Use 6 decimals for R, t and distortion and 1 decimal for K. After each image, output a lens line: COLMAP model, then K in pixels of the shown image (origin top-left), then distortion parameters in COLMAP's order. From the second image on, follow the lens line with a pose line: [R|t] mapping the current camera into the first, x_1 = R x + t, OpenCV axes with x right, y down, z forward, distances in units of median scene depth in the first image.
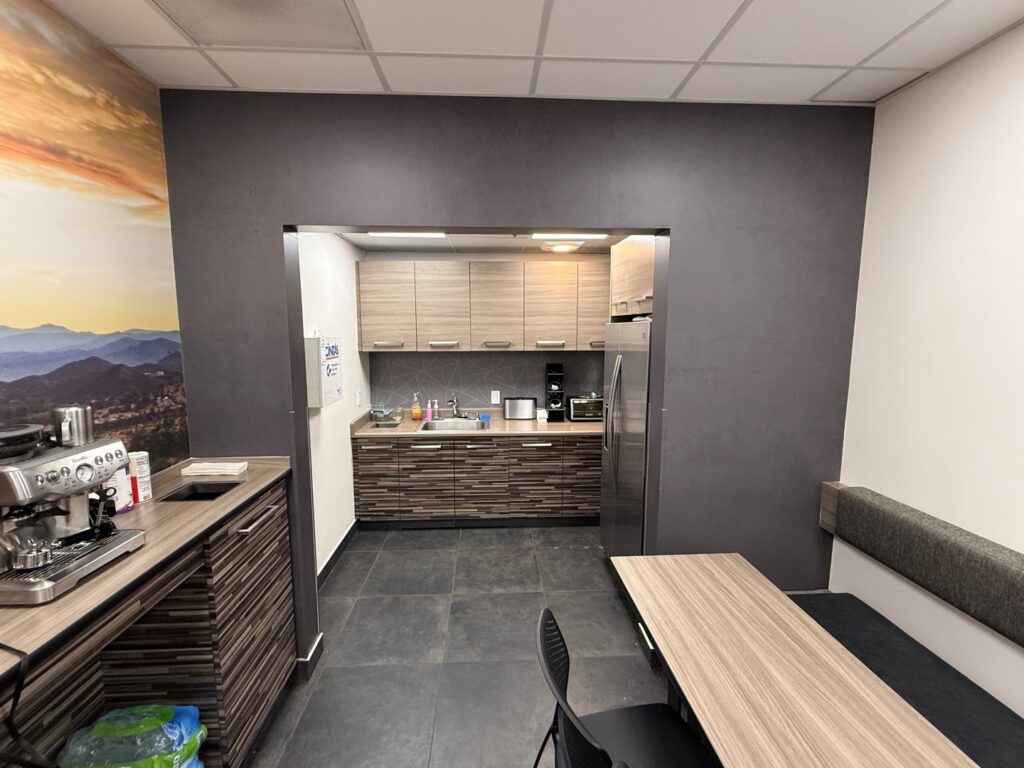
lens RADIAL K [[445.6, 0, 512.5], [0, 445.6, 383.5], [0, 0, 1]] dist [-0.000115, -0.000336]
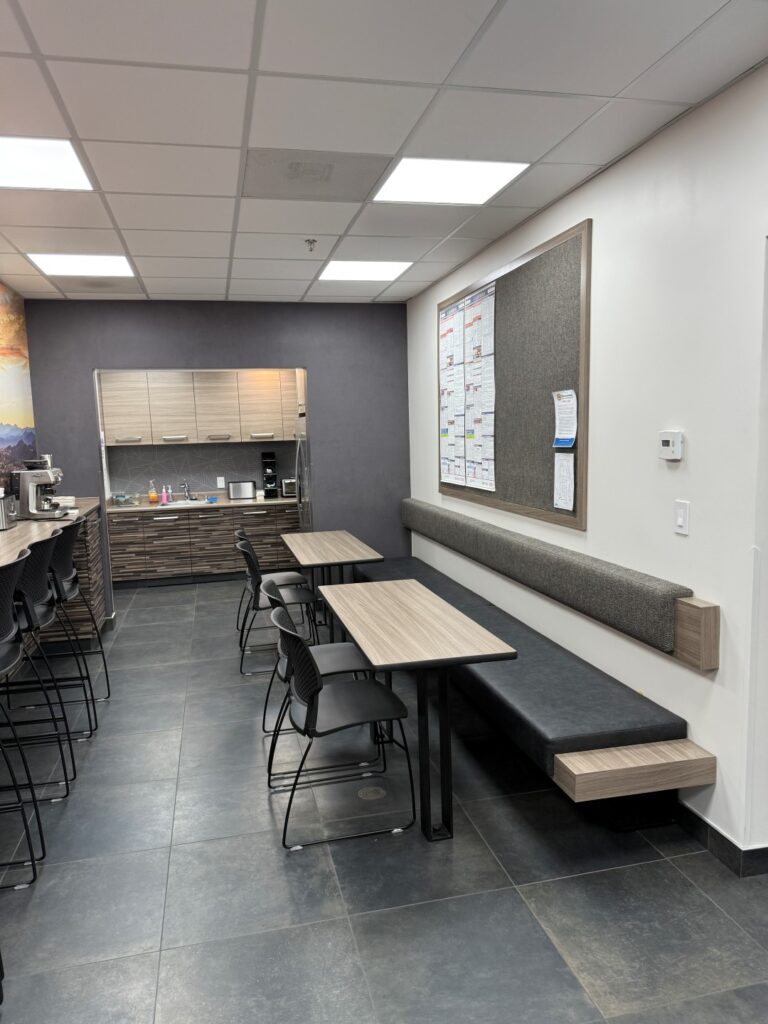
lens RADIAL K [[717.3, 0, 382.6], [0, 717.3, 517.4], [0, 0, 1]] dist [0.122916, 0.000362]
pose [[0.983912, -0.052340, 0.170813, 0.058799], [0.052716, 0.998607, 0.002338, 0.157306], [-0.170698, 0.006705, 0.985301, -1.088653]]
